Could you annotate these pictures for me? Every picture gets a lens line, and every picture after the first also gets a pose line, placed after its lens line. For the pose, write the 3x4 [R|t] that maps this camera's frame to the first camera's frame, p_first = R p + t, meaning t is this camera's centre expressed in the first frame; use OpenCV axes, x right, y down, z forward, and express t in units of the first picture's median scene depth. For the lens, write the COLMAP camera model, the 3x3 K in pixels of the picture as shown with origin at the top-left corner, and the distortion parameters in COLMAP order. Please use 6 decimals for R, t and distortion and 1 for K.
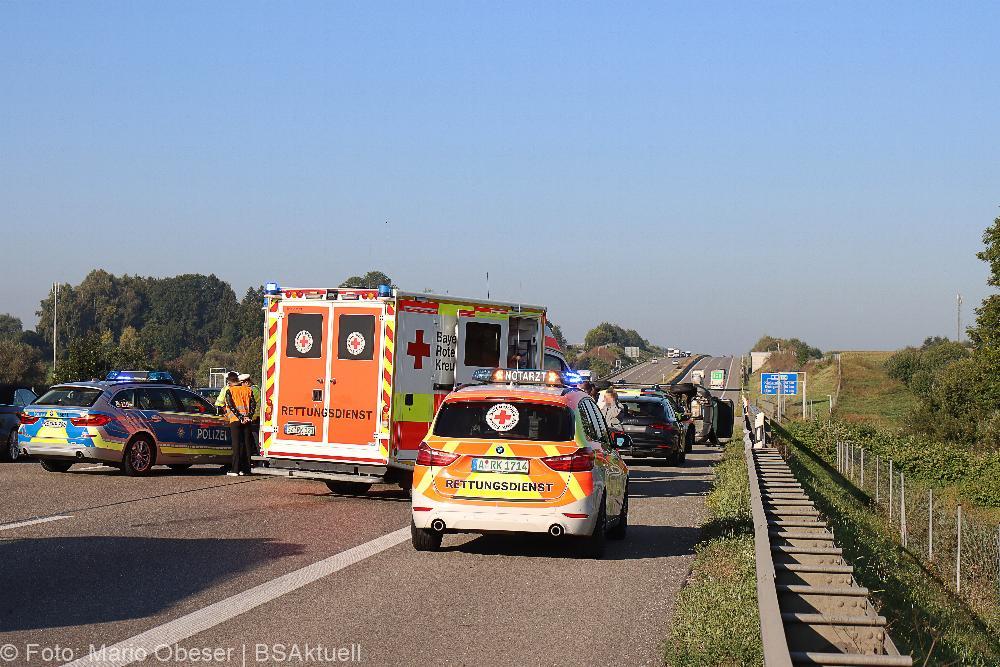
lens RADIAL K [[2496.3, 0, 500.0], [0, 2496.3, 333.5], [0, 0, 1]] dist [-0.082579, -0.685759]
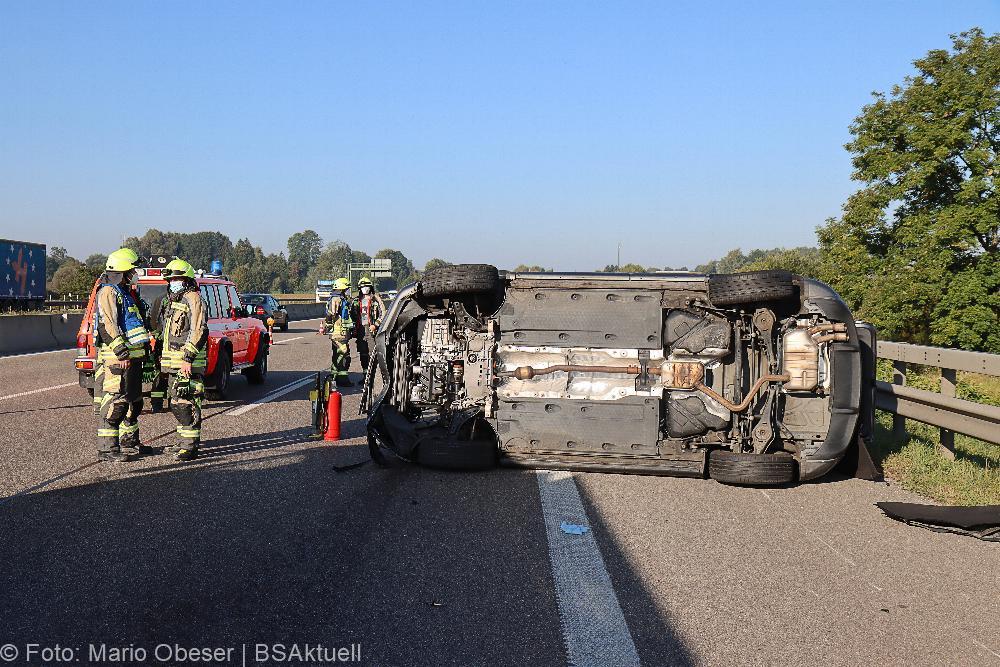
lens RADIAL K [[1103.0, 0, 494.8], [0, 1103.0, 348.2], [0, 0, 1]] dist [0.019386, 0.027044]
pose [[0.995287, -0.011342, 0.096306, 0.008023], [0.004419, 0.997410, 0.071792, 0.005000], [-0.096871, -0.071028, 0.992759, 0.223572]]
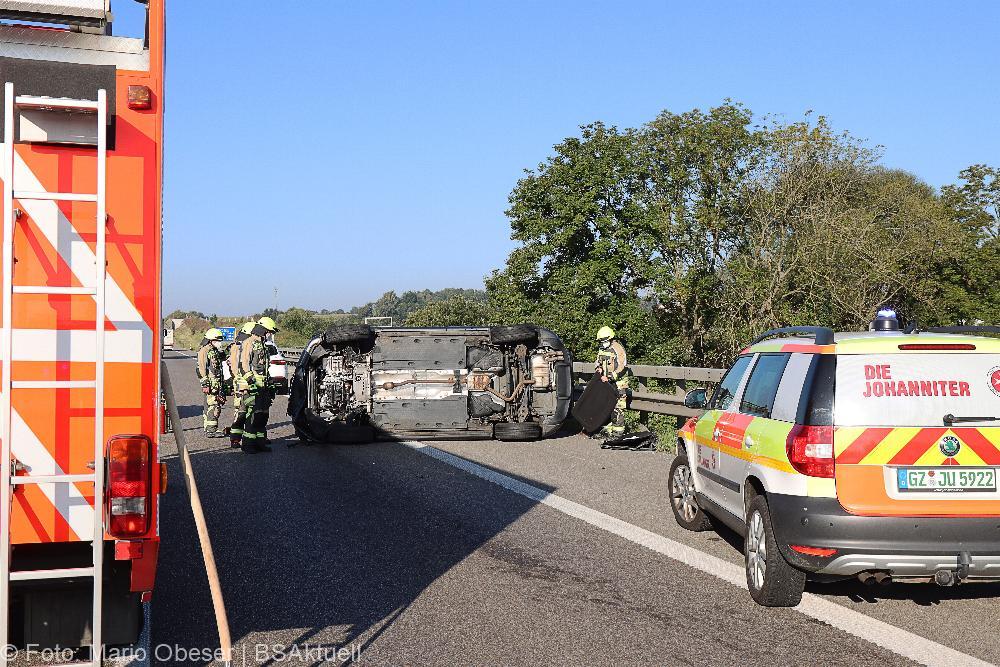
lens RADIAL K [[1103.0, 0, 494.8], [0, 1103.0, 348.2], [0, 0, 1]] dist [0.019386, 0.027044]
pose [[0.916460, -0.037723, 0.398344, -0.005850], [0.024264, 0.998953, 0.038775, 0.004071], [-0.399390, -0.025870, 0.916416, 0.201254]]
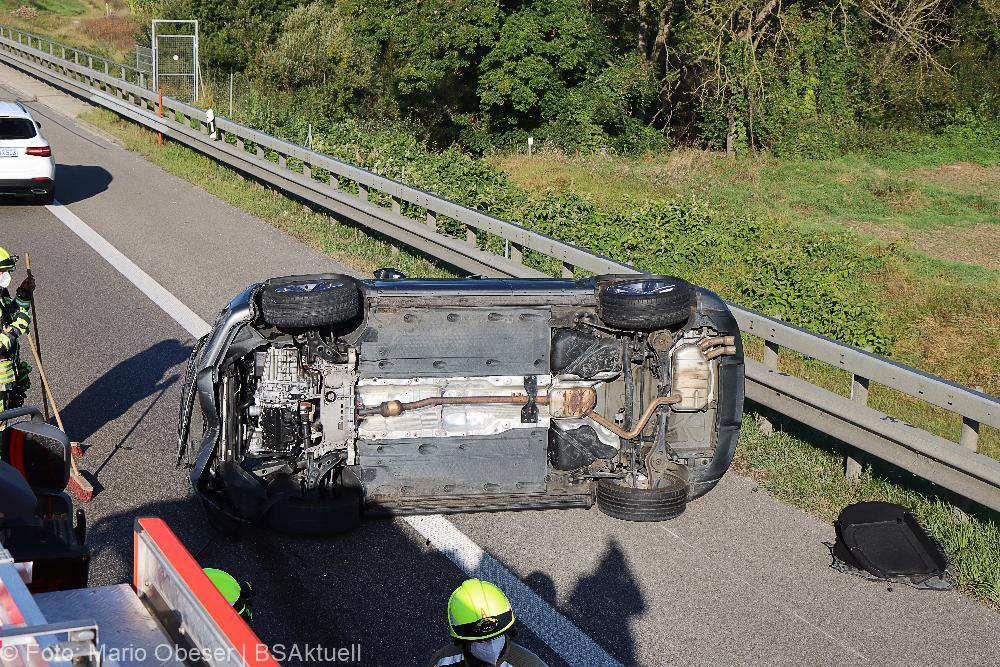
lens RADIAL K [[1561.8, 0, 500.0], [0, 1561.8, 333.5], [0, 0, 1]] dist [0.002726, -0.000573]
pose [[0.848715, -0.105356, 0.518250, -0.005874], [-0.038342, 0.965118, 0.258991, -0.004060], [-0.527459, -0.239680, 0.815071, 0.223507]]
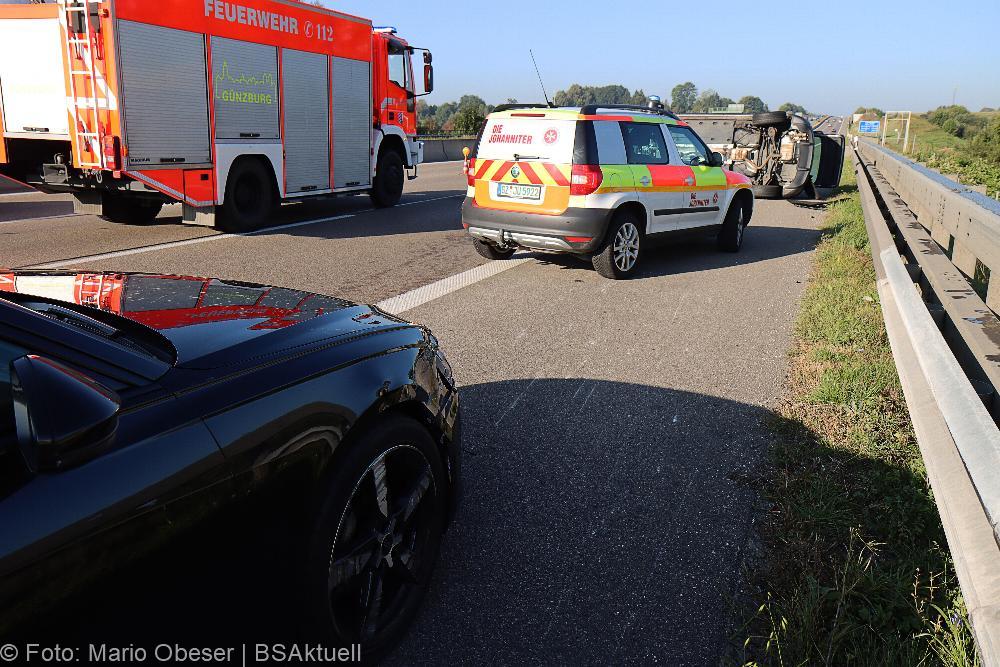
lens RADIAL K [[820.0, 0, 500.0], [0, 820.0, 333.5], [0, 0, 1]] dist [0.010360, 0.000684]
pose [[0.957643, 0.060931, -0.281438, 0.017610], [0.013851, 0.966478, 0.256374, 0.005090], [0.287625, -0.249413, 0.924697, 0.190036]]
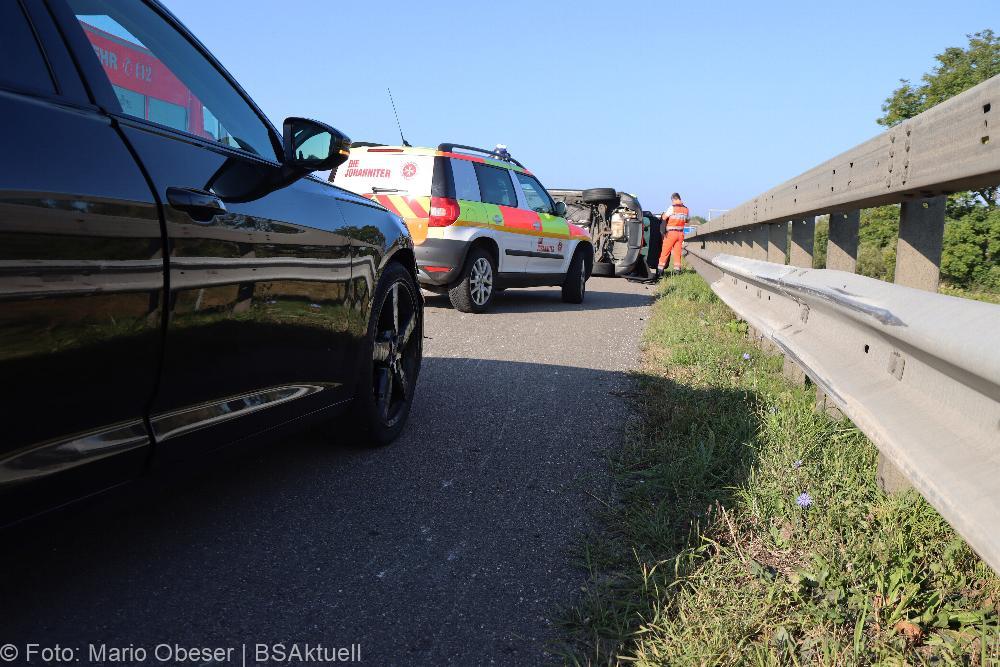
lens RADIAL K [[995.1, 0, 500.0], [0, 995.1, 333.5], [0, 0, 1]] dist [0.004013, 0.015161]
pose [[0.997087, 0.031421, -0.069500, 0.016805], [-0.023115, 0.992834, 0.117247, 0.007187], [0.072686, -0.115299, 0.990668, 0.183387]]
